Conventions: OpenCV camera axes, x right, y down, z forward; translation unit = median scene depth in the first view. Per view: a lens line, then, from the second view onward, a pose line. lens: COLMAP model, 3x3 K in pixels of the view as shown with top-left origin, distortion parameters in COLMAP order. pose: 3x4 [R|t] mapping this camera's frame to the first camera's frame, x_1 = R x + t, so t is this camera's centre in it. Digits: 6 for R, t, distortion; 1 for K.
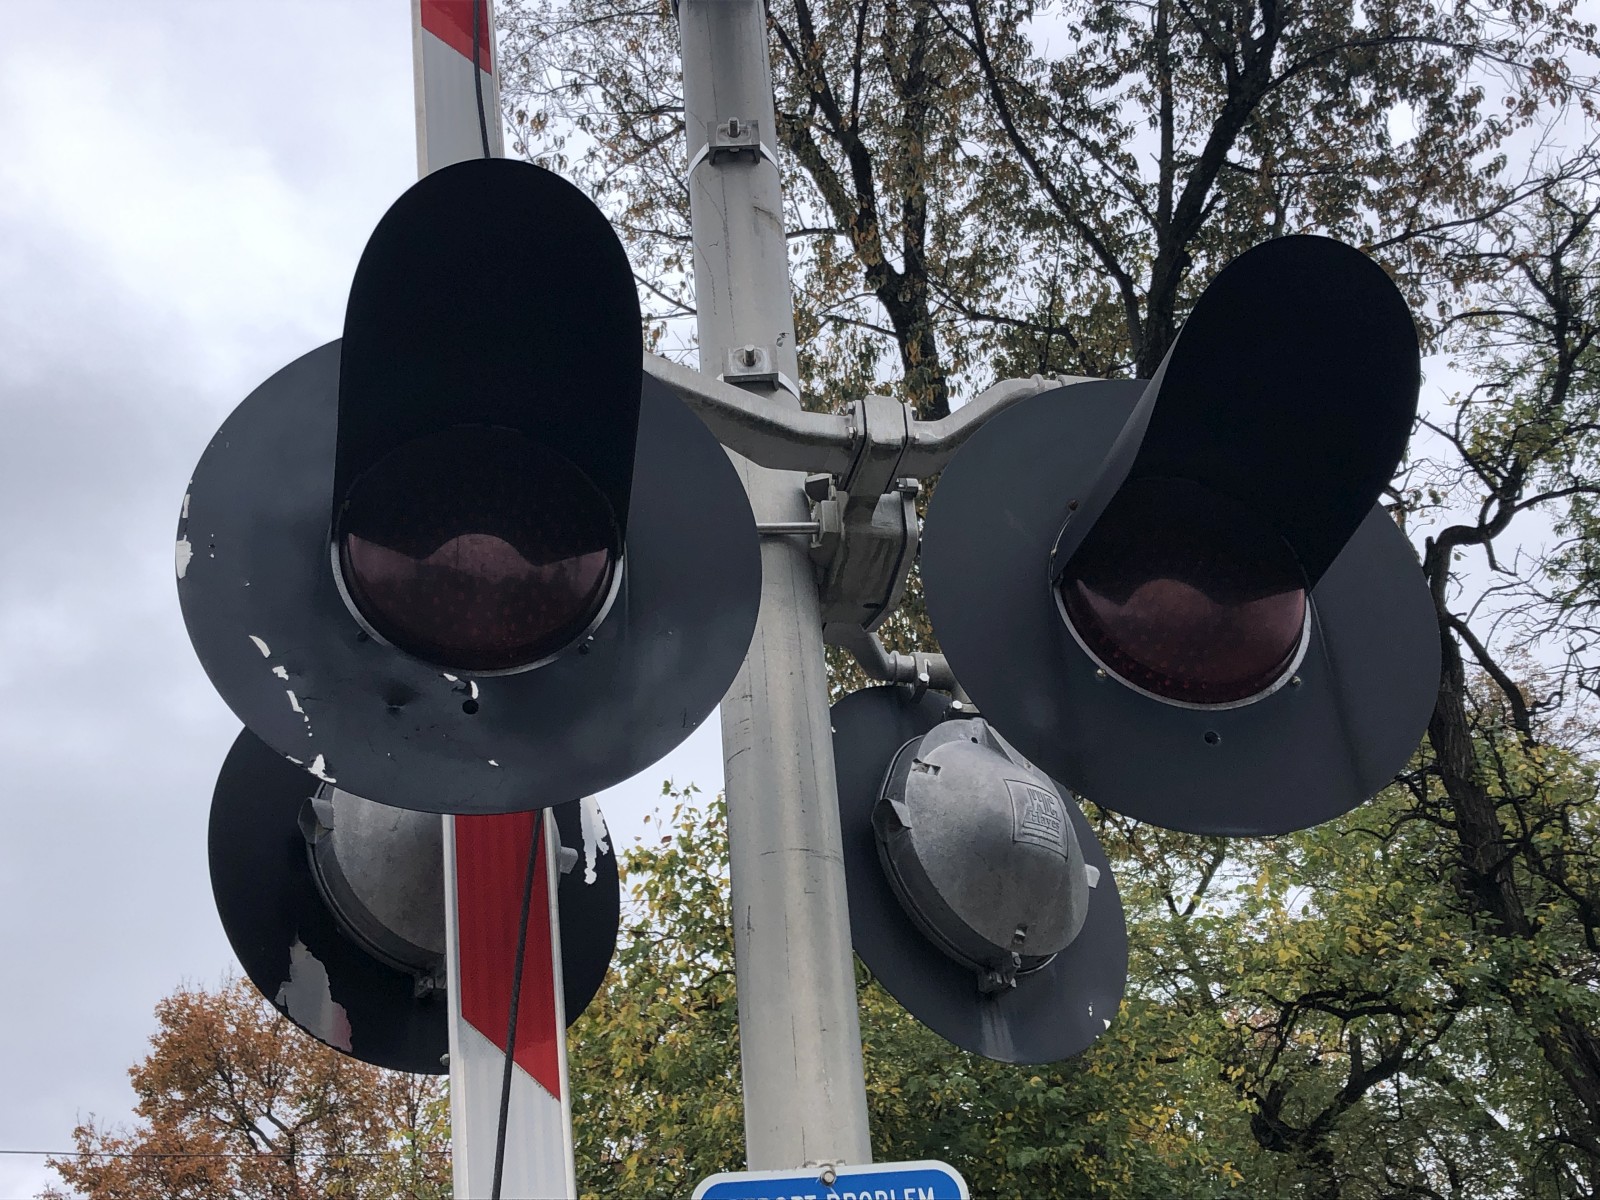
lens RADIAL K [[1882.7, 0, 800.6], [0, 1882.7, 601.1], [0, 0, 1]] dist [0.001818, 0.000000]
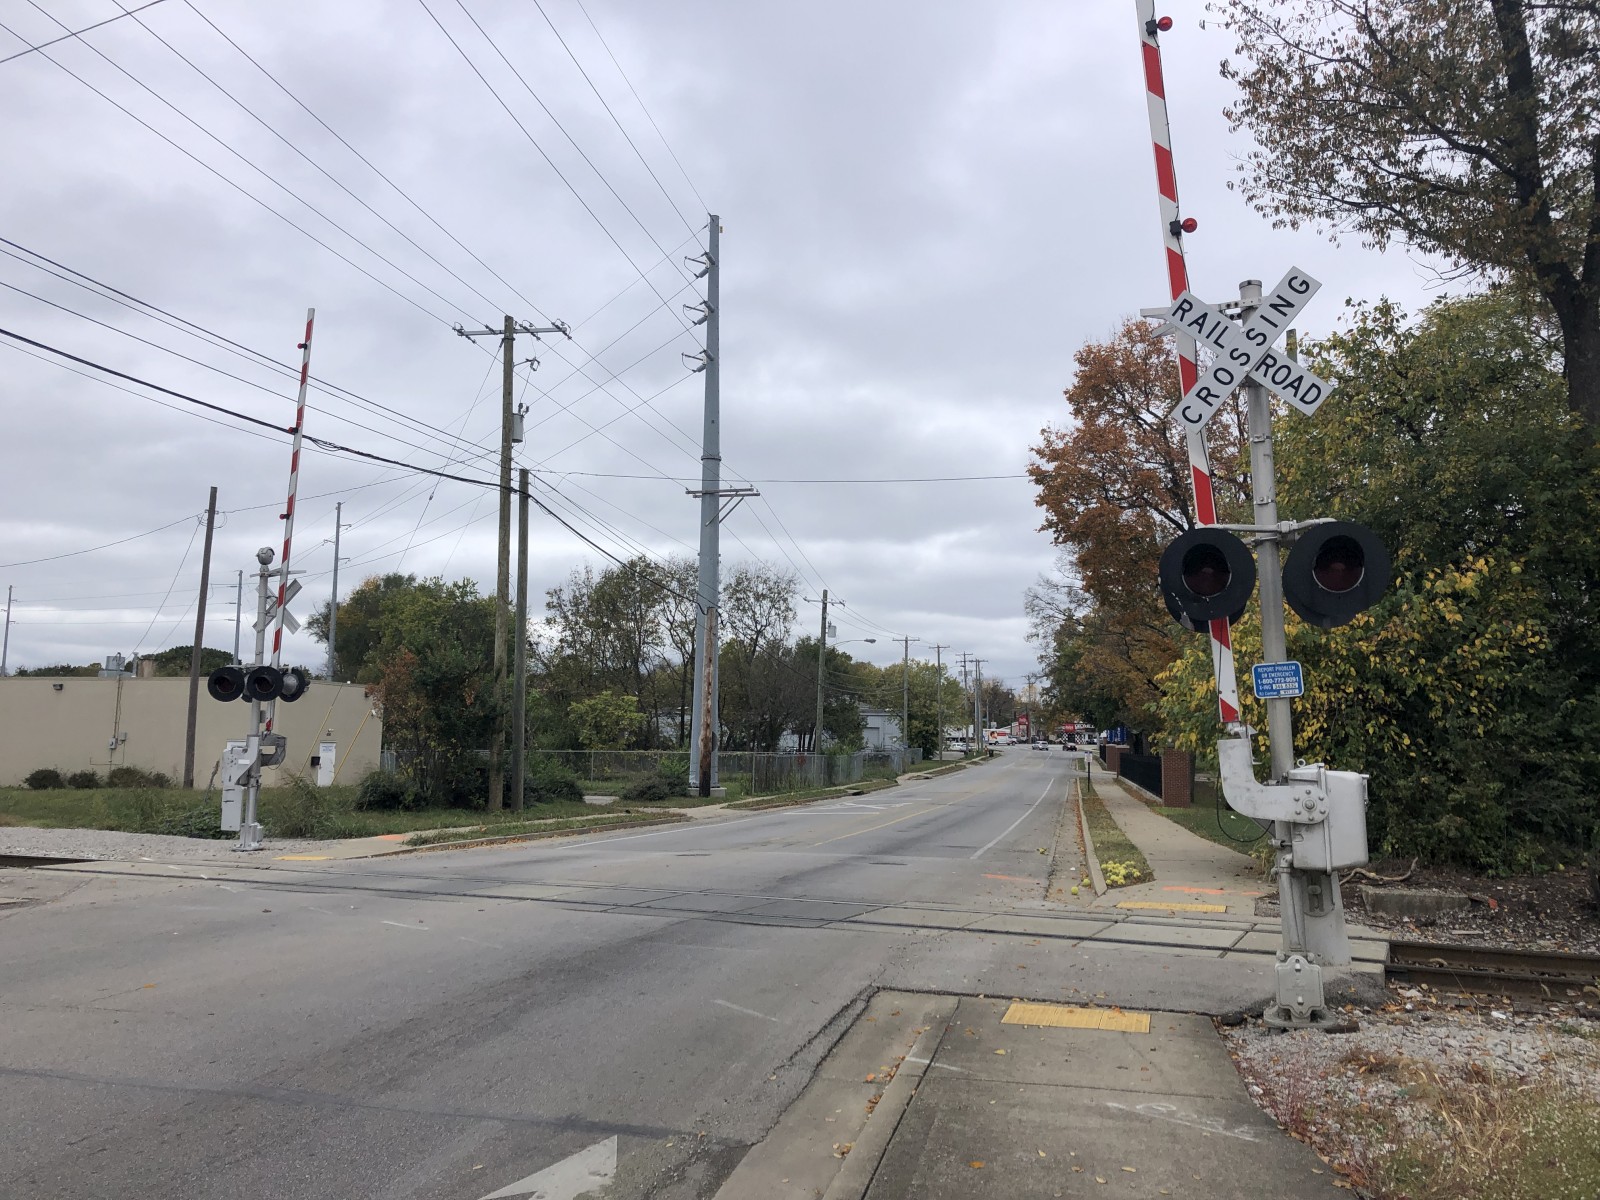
lens RADIAL K [[1280.0, 0, 807.9], [0, 1280.0, 585.9], [0, 0, 1]] dist [0.046483, -0.046809]
pose [[0.864968, -0.010625, -0.501715, 0.033303], [0.221434, 0.905261, 0.362587, -0.073627], [0.450331, -0.424722, 0.785375, -0.118910]]
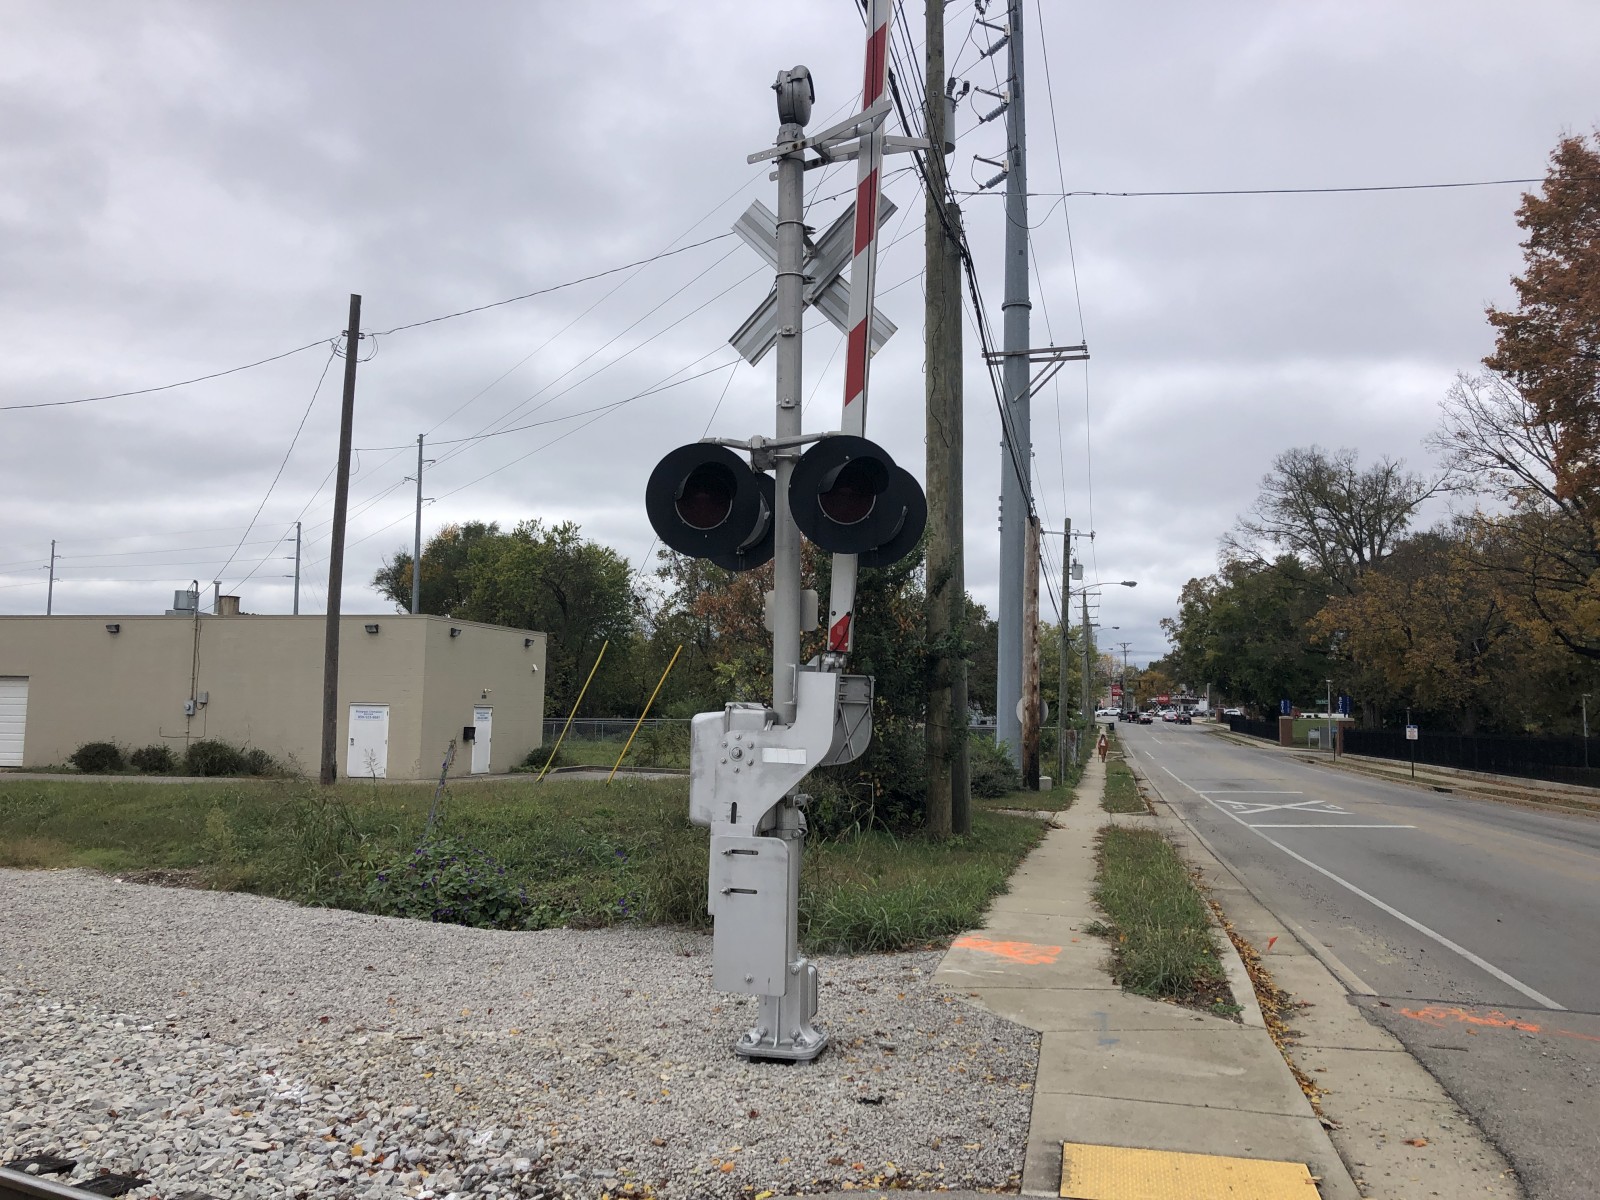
lens RADIAL K [[1280.0, 0, 801.5], [0, 1280.0, 612.4], [0, 0, 1]] dist [0.046483, -0.046809]
pose [[0.849891, 0.013031, -0.526798, -0.317351], [0.230826, 0.889478, 0.394397, 0.045346], [0.473714, -0.456793, 0.752951, 0.039613]]
